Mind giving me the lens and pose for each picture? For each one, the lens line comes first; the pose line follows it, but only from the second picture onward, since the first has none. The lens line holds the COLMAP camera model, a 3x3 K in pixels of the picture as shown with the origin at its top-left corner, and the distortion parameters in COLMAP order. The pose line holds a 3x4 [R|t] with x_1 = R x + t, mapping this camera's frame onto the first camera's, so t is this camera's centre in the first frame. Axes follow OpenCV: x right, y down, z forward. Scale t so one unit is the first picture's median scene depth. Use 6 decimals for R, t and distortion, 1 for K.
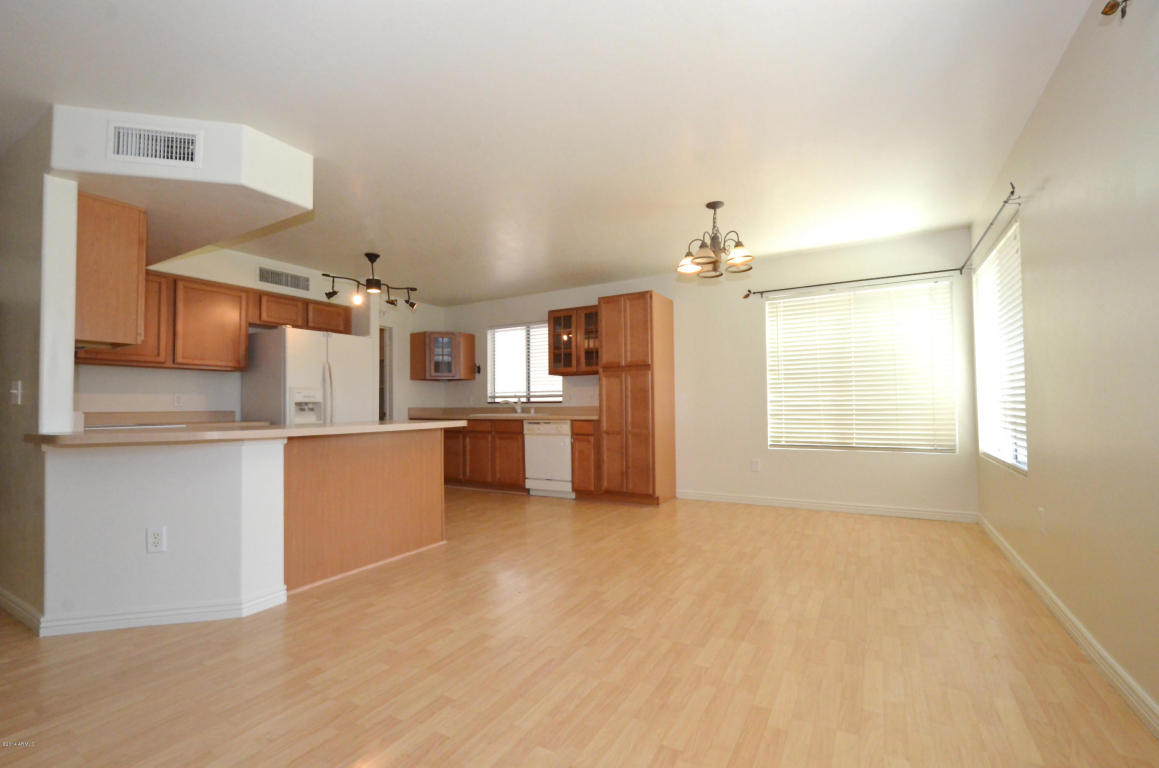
lens RADIAL K [[503.3, 0, 572.1], [0, 503.3, 391.0], [0, 0, 1]] dist [-0.002639, -0.000877]
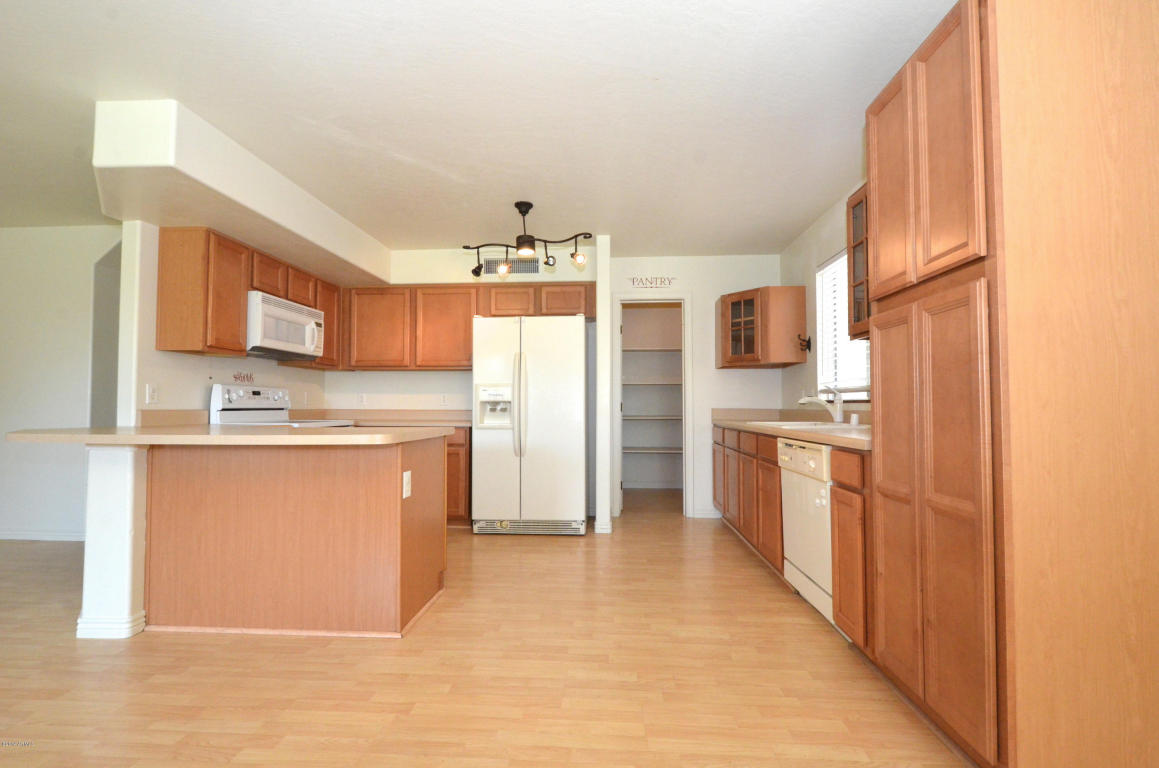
lens RADIAL K [[503.3, 0, 572.1], [0, 503.3, 391.0], [0, 0, 1]] dist [-0.002639, -0.000877]
pose [[0.462442, -0.017972, -0.886468, 0.294005], [0.020825, 0.999739, -0.009405, 0.015360], [0.886405, -0.014112, 0.462695, 0.709458]]
